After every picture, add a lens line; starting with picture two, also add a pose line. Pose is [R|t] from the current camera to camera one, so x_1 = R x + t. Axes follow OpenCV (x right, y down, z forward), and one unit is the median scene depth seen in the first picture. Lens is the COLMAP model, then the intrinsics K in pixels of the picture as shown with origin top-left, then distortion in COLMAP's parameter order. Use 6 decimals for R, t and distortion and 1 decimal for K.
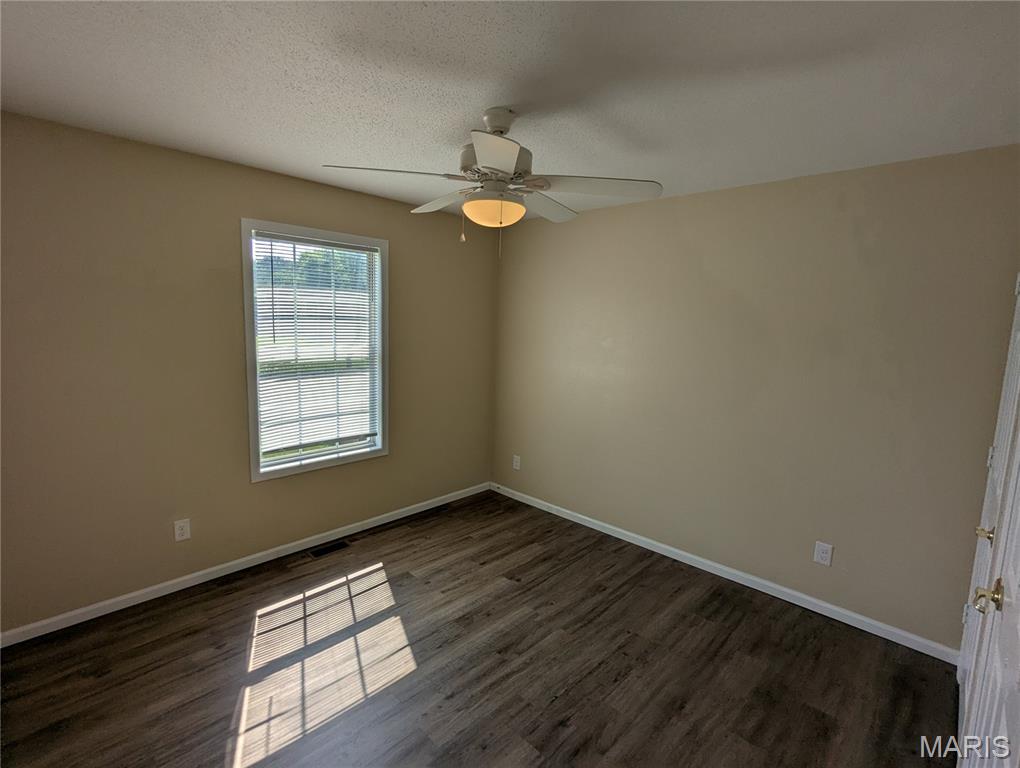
lens RADIAL K [[479.2, 0, 507.5], [0, 479.2, 382.0], [0, 0, 1]] dist [-0.000571, 0.001990]
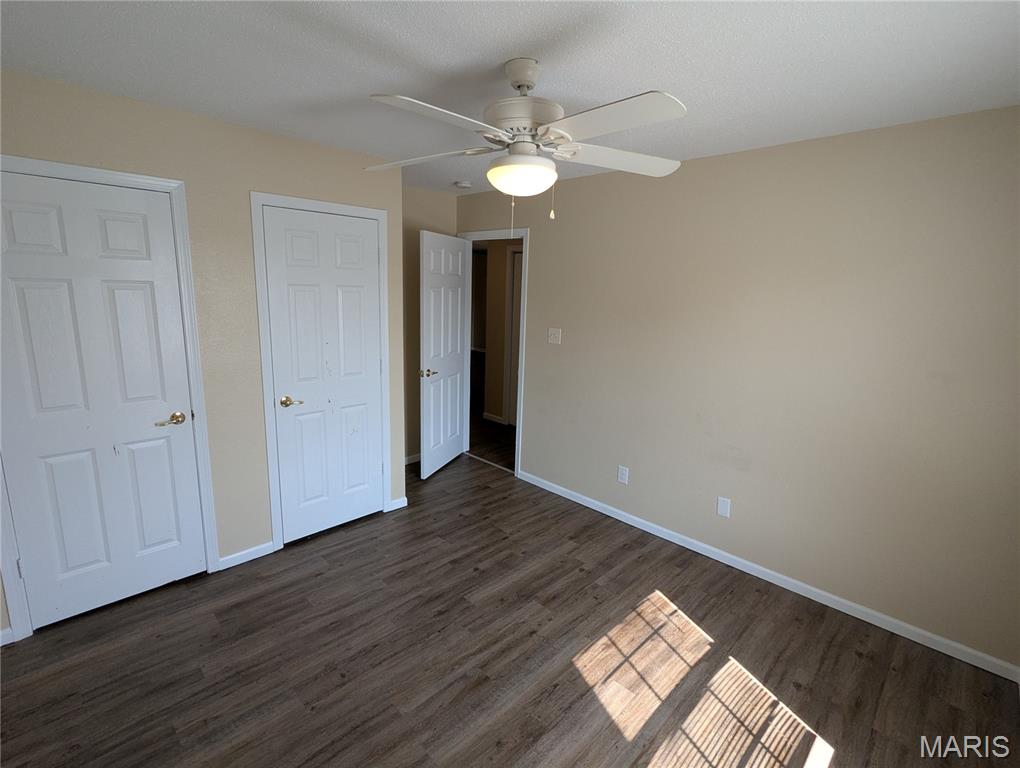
lens RADIAL K [[479.2, 0, 509.5], [0, 479.2, 382.8], [0, 0, 1]] dist [-0.000571, 0.001990]
pose [[-0.998441, -0.055349, 0.007208, -0.035962], [-0.050107, 0.945705, 0.321139, -0.245033], [-0.024592, 0.320278, -0.947005, 1.706528]]
